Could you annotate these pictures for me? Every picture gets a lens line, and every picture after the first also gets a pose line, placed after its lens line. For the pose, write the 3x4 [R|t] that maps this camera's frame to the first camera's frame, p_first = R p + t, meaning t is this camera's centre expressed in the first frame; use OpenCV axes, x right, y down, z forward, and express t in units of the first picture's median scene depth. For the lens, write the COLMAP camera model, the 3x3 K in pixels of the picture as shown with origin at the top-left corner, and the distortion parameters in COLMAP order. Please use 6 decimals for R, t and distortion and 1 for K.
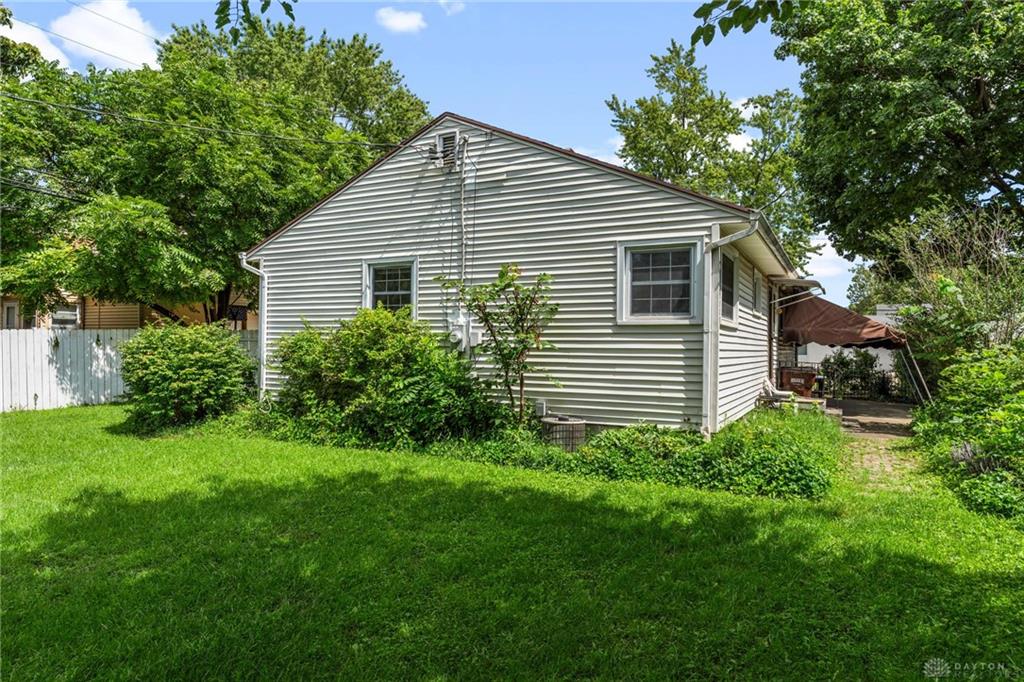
lens RADIAL K [[631.1, 0, 512.0], [0, 631.1, 341.0], [0, 0, 1]] dist [0.001040, 0.002433]
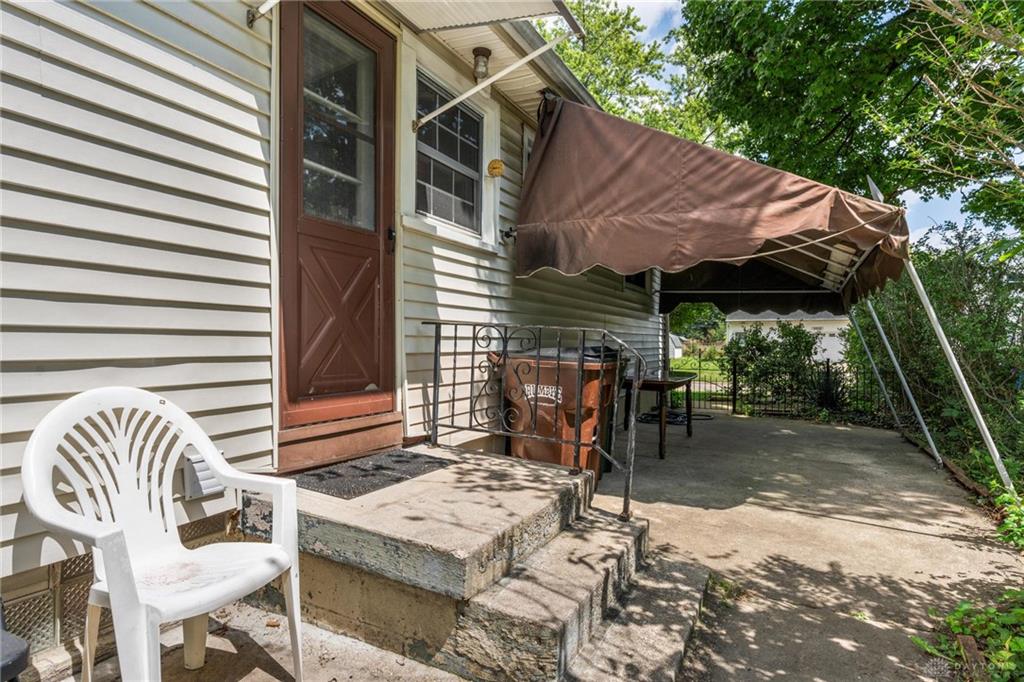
lens RADIAL K [[565.9, 0, 512.0], [0, 565.9, 341.0], [0, 0, 1]] dist [0.000221, 0.000006]
pose [[0.999834, 0.000387, 0.018240, 0.644434], [-0.000572, 0.999949, 0.010090, 0.053519], [-0.018235, -0.010099, 0.999783, 1.087799]]
